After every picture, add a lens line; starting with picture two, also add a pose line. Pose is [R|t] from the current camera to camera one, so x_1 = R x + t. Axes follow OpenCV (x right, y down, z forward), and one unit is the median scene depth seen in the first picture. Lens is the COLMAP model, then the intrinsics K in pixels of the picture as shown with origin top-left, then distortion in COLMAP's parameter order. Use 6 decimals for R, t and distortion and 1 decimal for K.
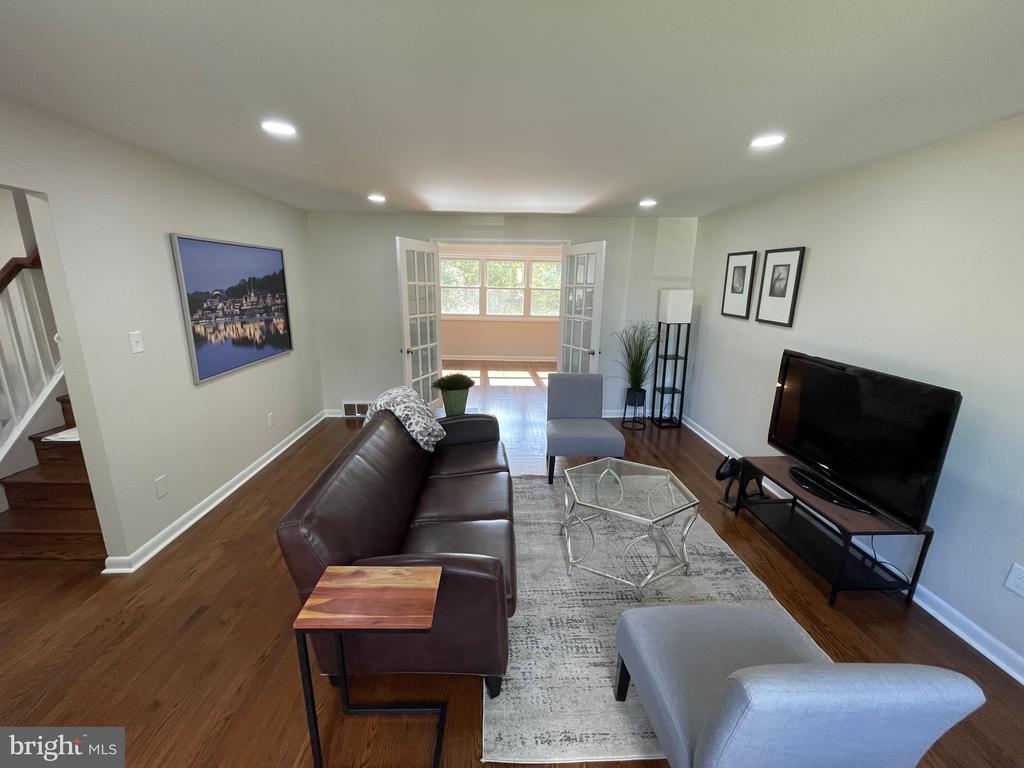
lens RADIAL K [[409.2, 0, 512.1], [0, 409.2, 378.8], [0, 0, 1]] dist [-0.002810, 0.001551]
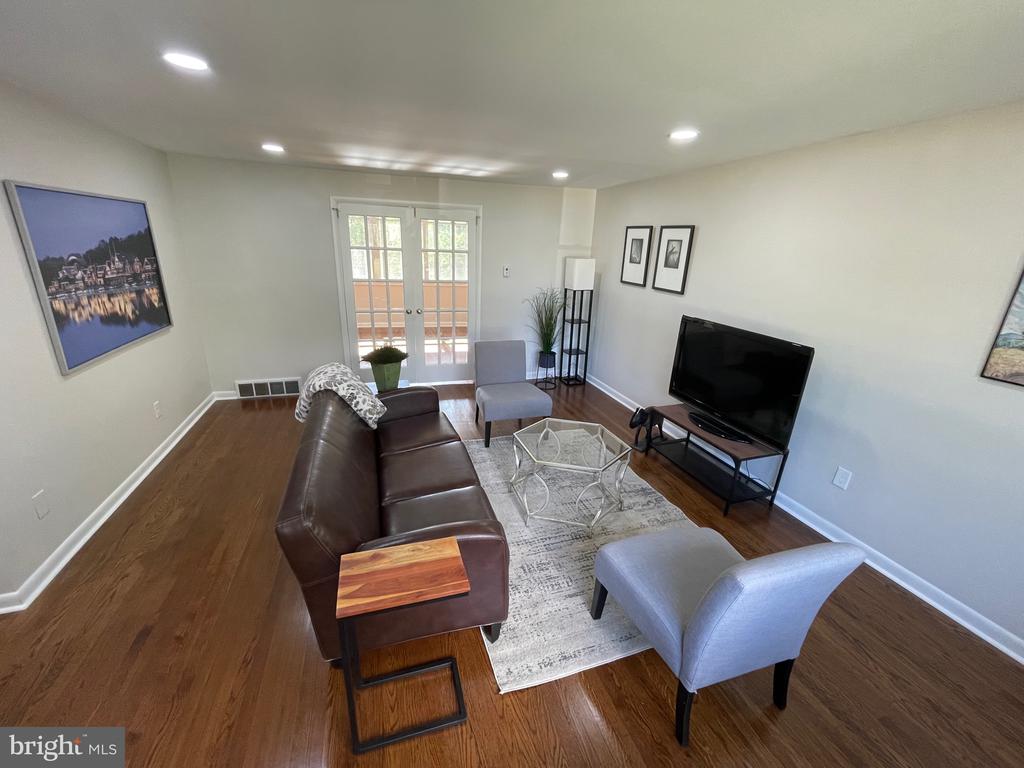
lens RADIAL K [[409.2, 0, 510.7], [0, 409.2, 377.7], [0, 0, 1]] dist [-0.002810, 0.001551]
pose [[0.960650, -0.063878, 0.270317, -0.138146], [0.039325, 0.994672, 0.095298, -0.022153], [-0.274965, -0.080918, 0.958043, -0.012946]]
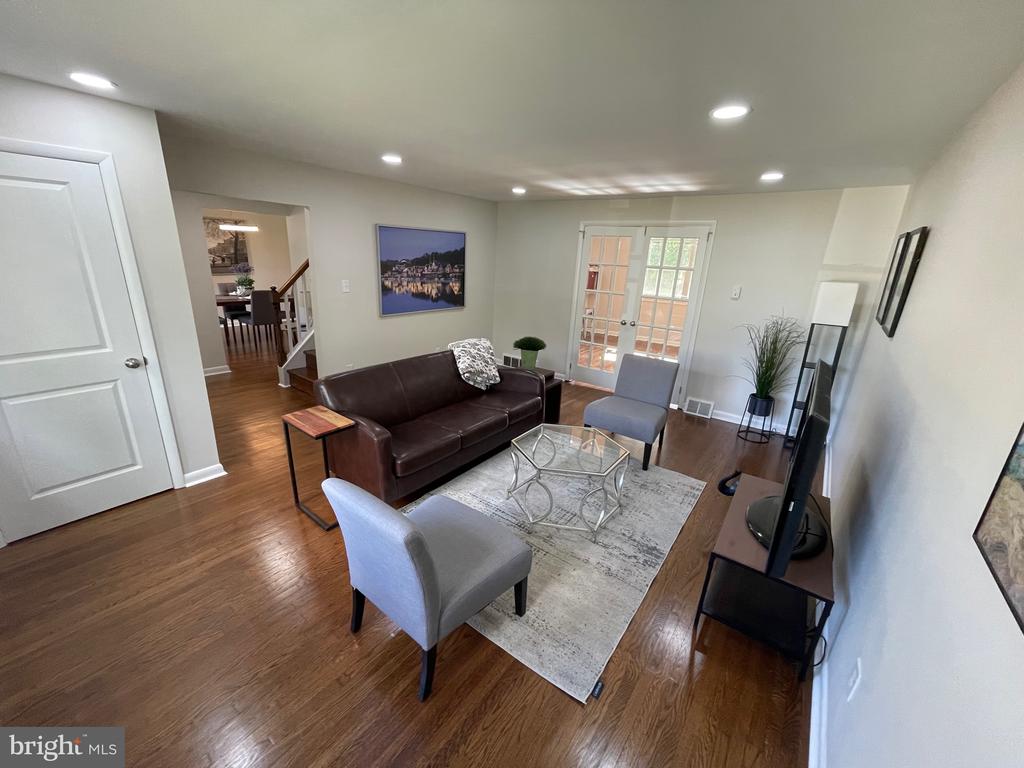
lens RADIAL K [[409.2, 0, 514.5], [0, 409.2, 381.0], [0, 0, 1]] dist [-0.002810, 0.001551]
pose [[0.782563, 0.207896, -0.586834, 0.630155], [-0.179272, 0.977922, 0.107381, -0.006653], [0.596202, 0.021170, 0.802555, 0.007295]]
